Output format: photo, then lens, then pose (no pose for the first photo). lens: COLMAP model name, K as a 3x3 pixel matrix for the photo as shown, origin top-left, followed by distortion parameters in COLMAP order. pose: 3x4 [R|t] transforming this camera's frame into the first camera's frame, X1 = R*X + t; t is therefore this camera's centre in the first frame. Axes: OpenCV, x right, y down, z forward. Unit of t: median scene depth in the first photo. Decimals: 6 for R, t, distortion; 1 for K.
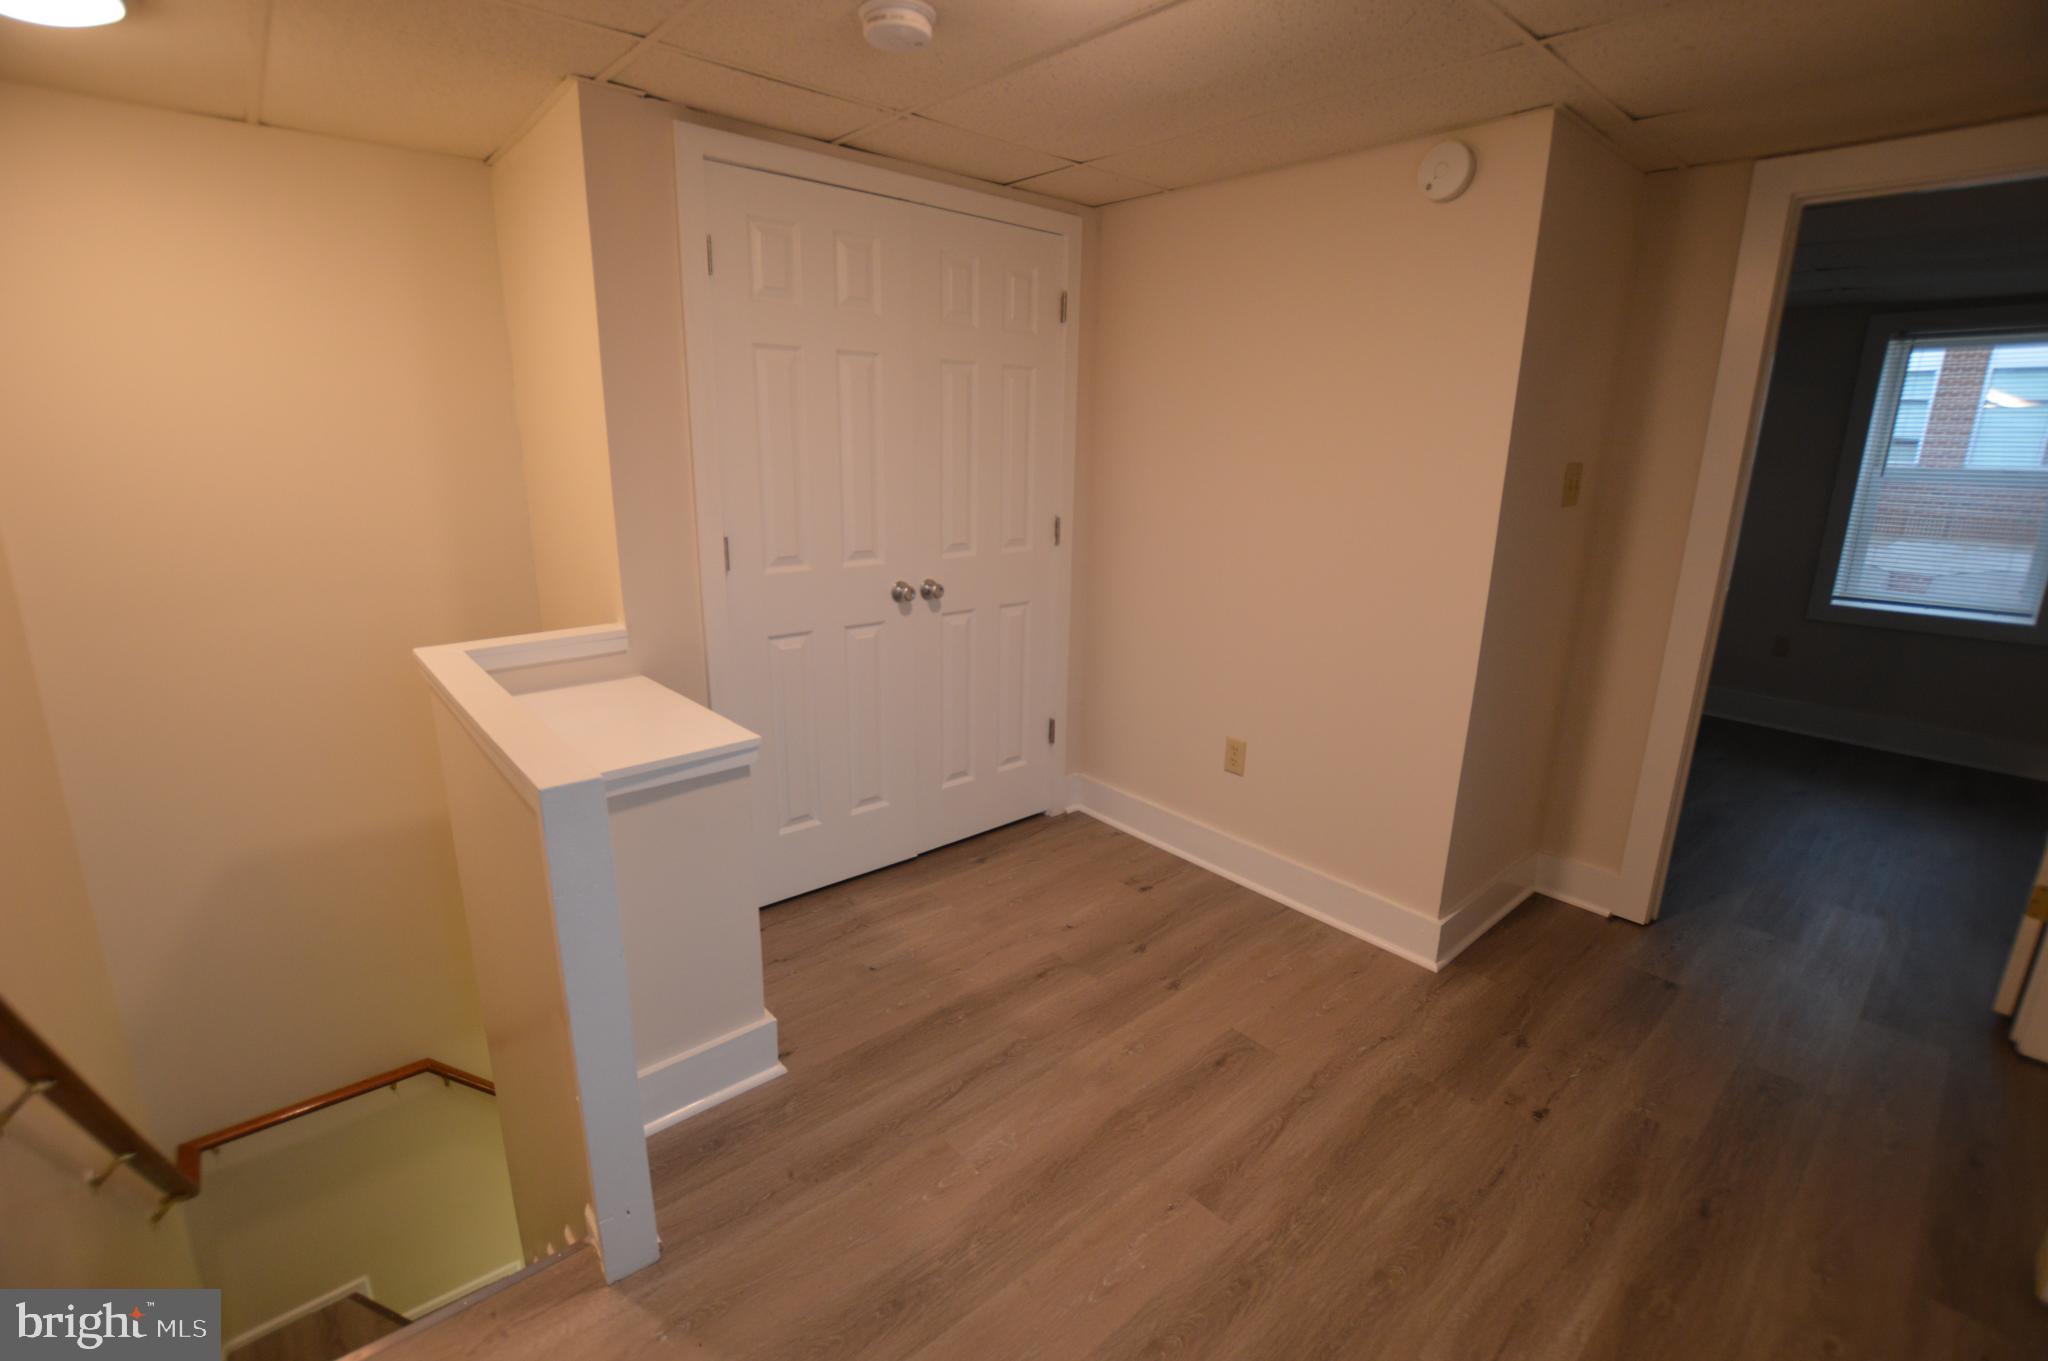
lens RADIAL K [[915.4, 0, 1023.4], [0, 915.4, 679.5], [0, 0, 1]] dist [-0.031678, 0.001082]
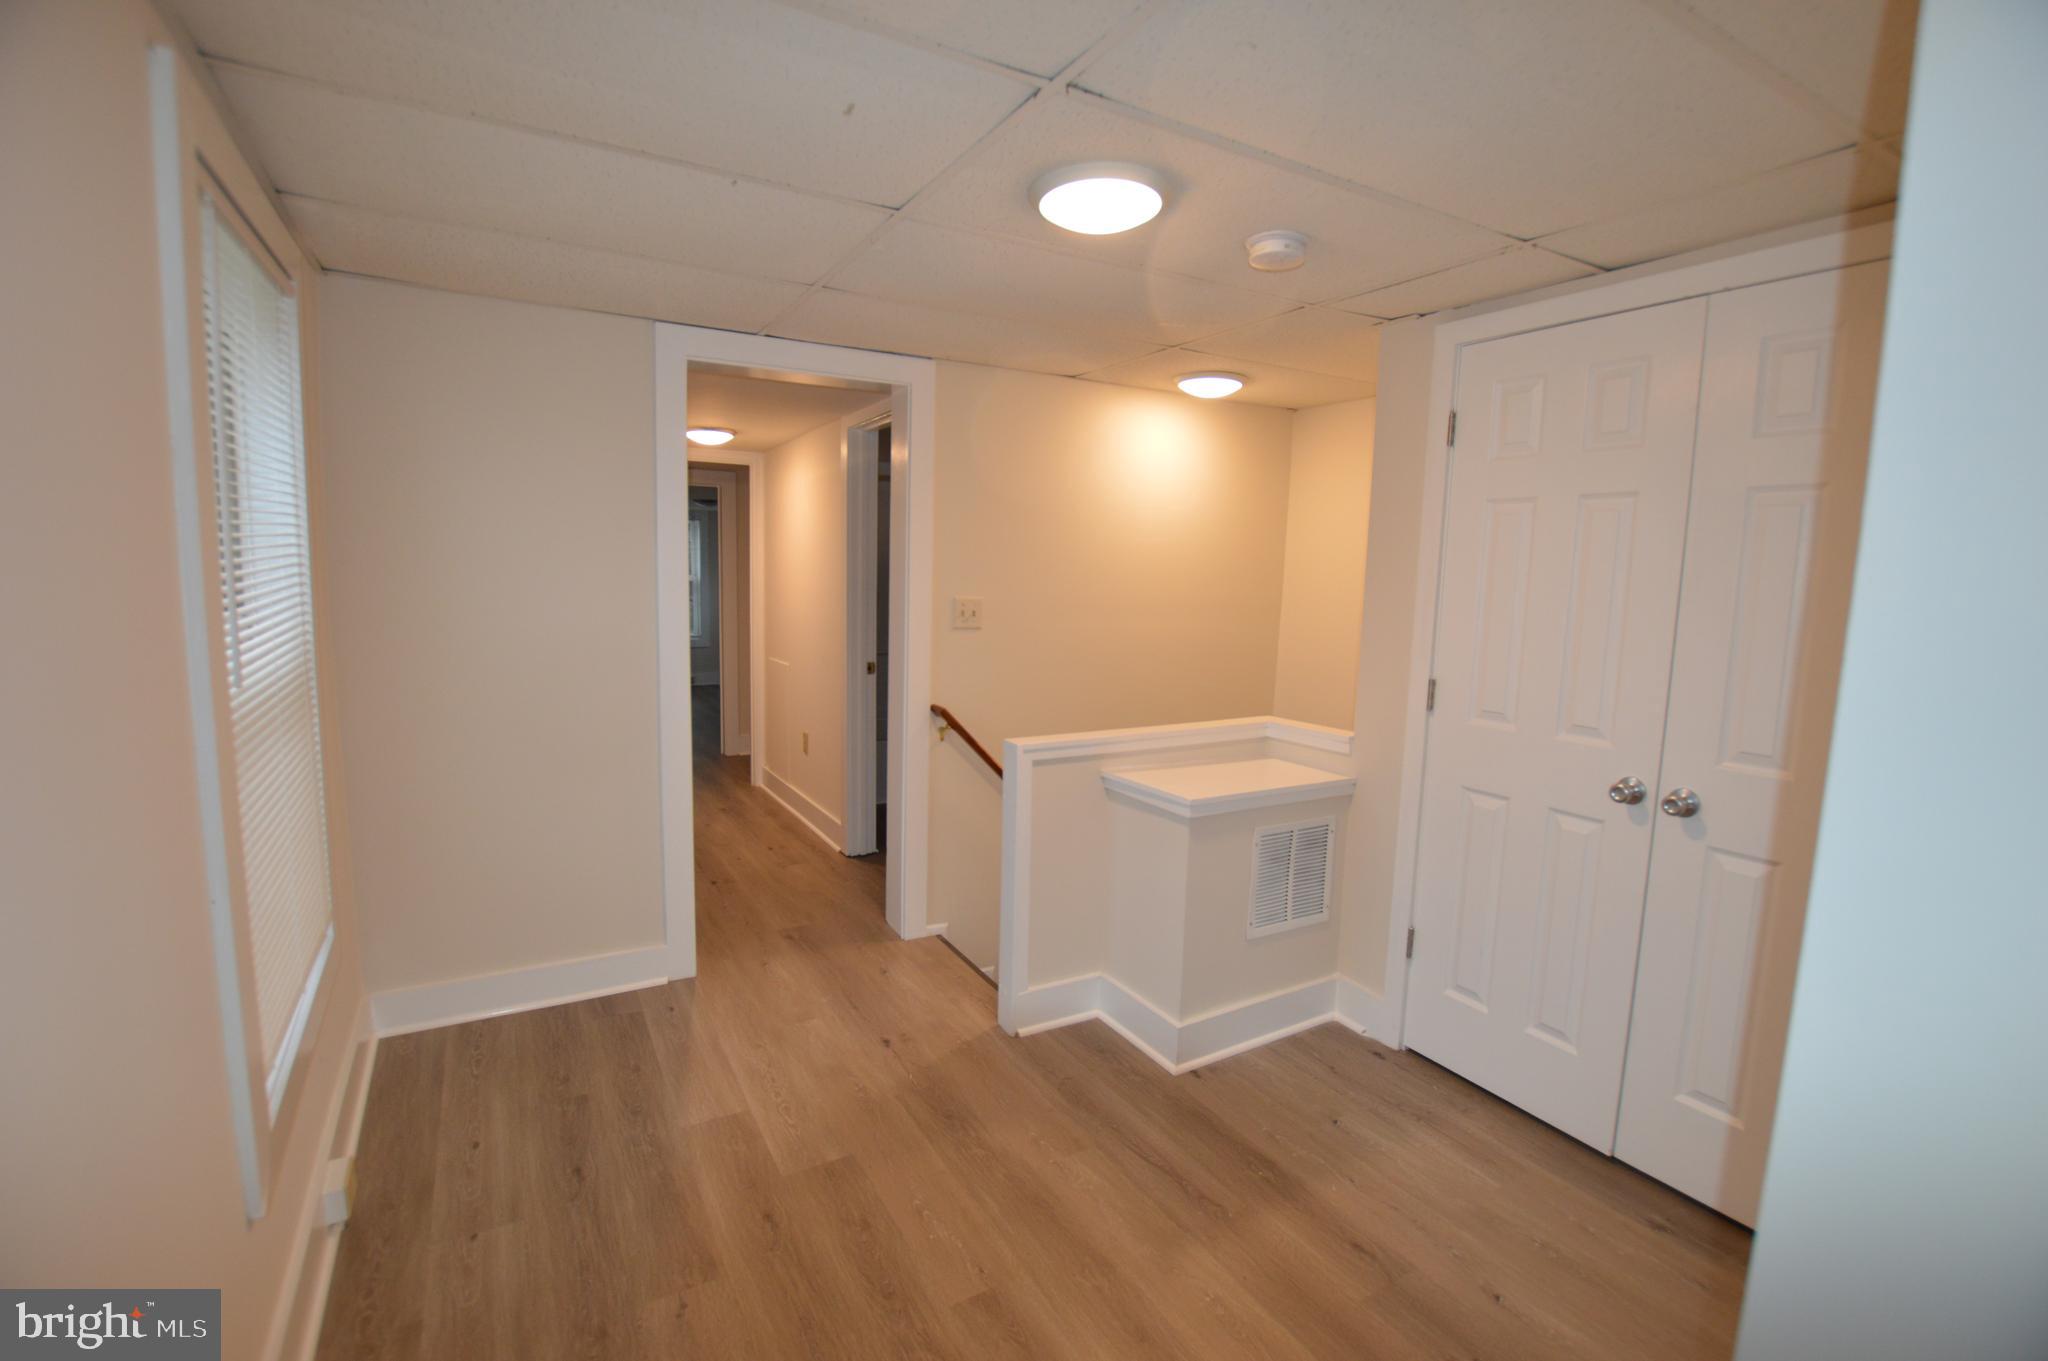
lens RADIAL K [[915.4, 0, 1023.7], [0, 915.4, 679.7], [0, 0, 1]] dist [-0.031678, 0.001082]
pose [[-0.207828, 0.092744, -0.973759, 0.914232], [-0.276856, 0.949211, 0.149495, -0.205697], [0.938167, 0.300660, -0.171596, 0.825389]]
